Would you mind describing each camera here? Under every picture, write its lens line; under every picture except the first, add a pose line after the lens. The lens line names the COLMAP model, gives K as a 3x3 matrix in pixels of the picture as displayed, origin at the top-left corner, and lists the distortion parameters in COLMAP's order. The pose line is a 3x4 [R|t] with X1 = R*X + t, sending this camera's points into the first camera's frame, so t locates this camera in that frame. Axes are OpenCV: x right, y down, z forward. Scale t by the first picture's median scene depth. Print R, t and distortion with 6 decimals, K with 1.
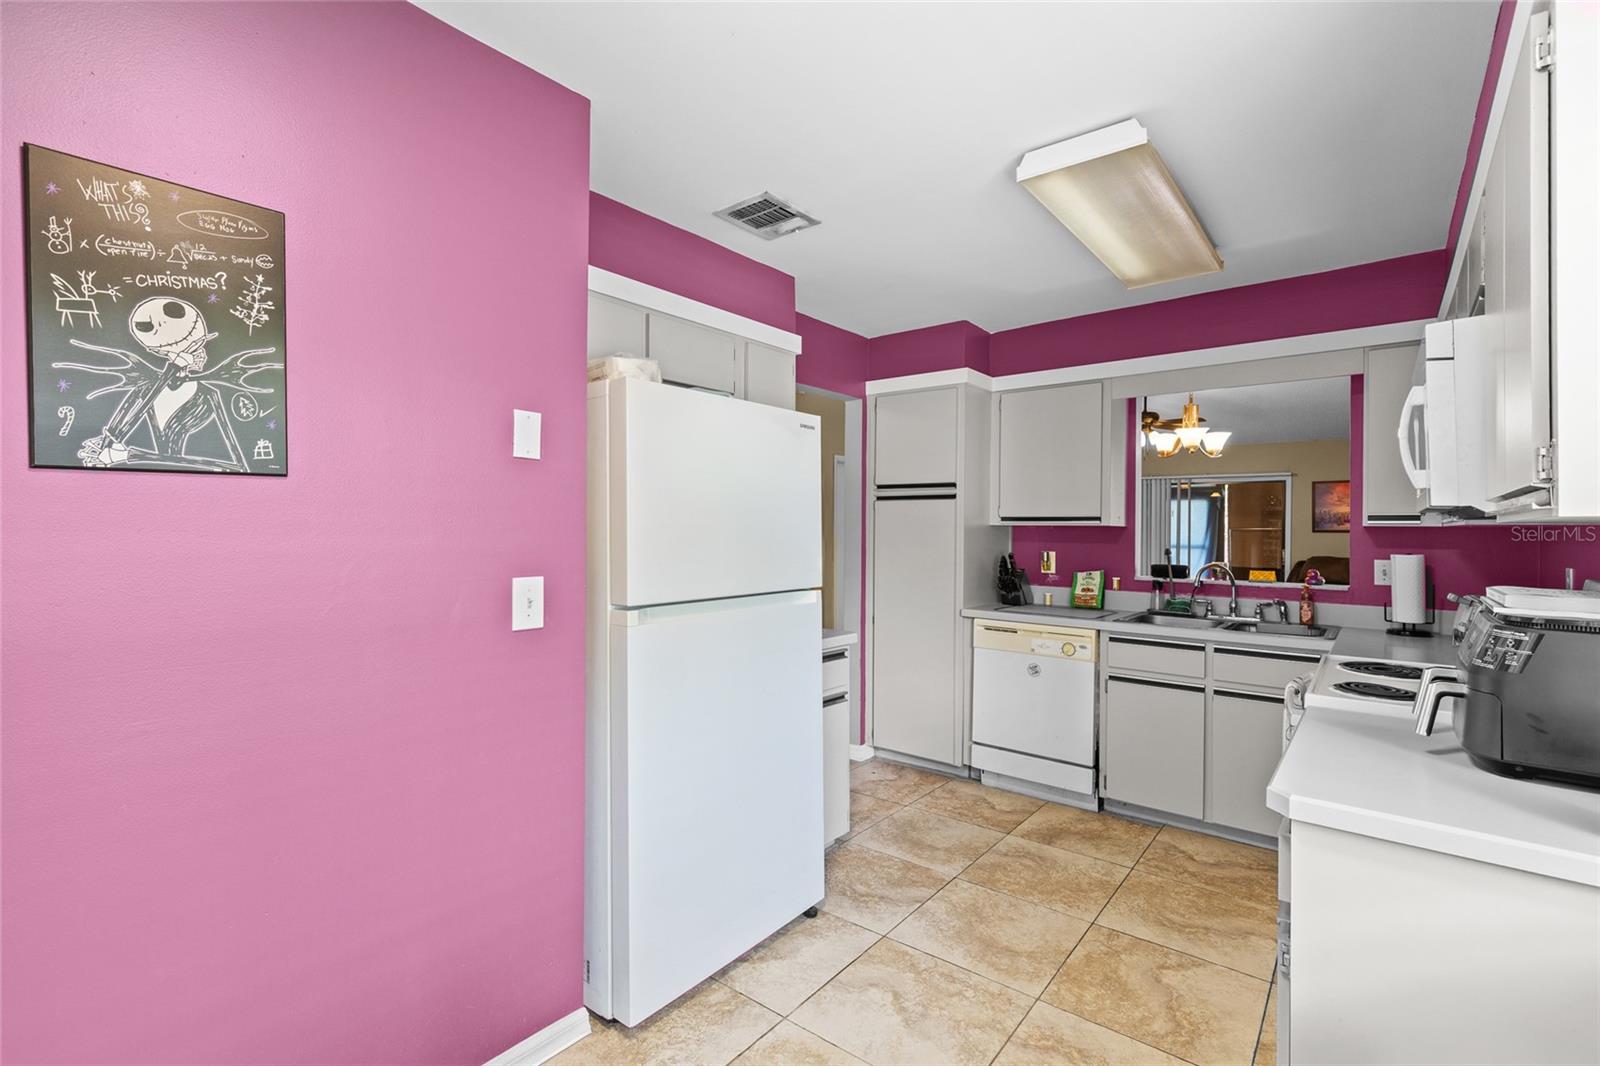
lens RADIAL K [[725.5, 0, 803.8], [0, 725.5, 524.9], [0, 0, 1]] dist [0.008420, -0.000934]
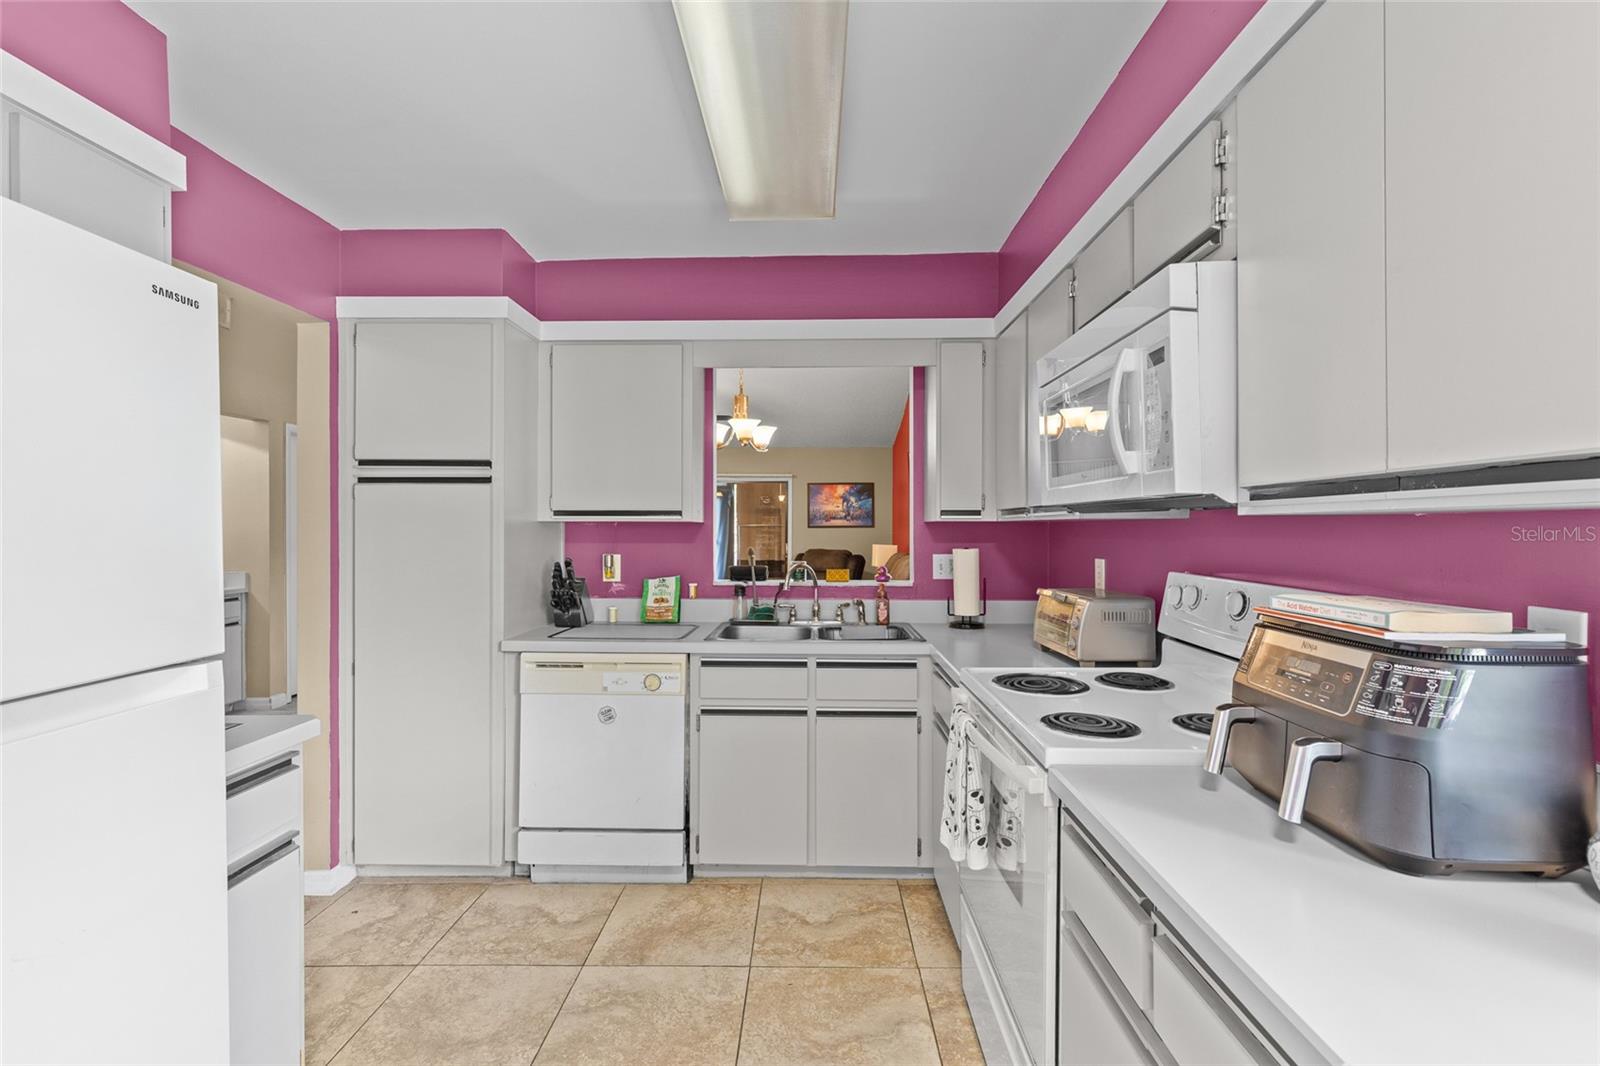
lens RADIAL K [[723.2, 0, 798.5], [0, 723.2, 528.9], [0, 0, 1]] dist [0.010300, 0.001169]
pose [[0.796585, -0.007987, 0.604474, 0.025949], [0.002439, 0.999947, 0.009999, 0.001819], [-0.604522, -0.006490, 0.796562, 0.292862]]
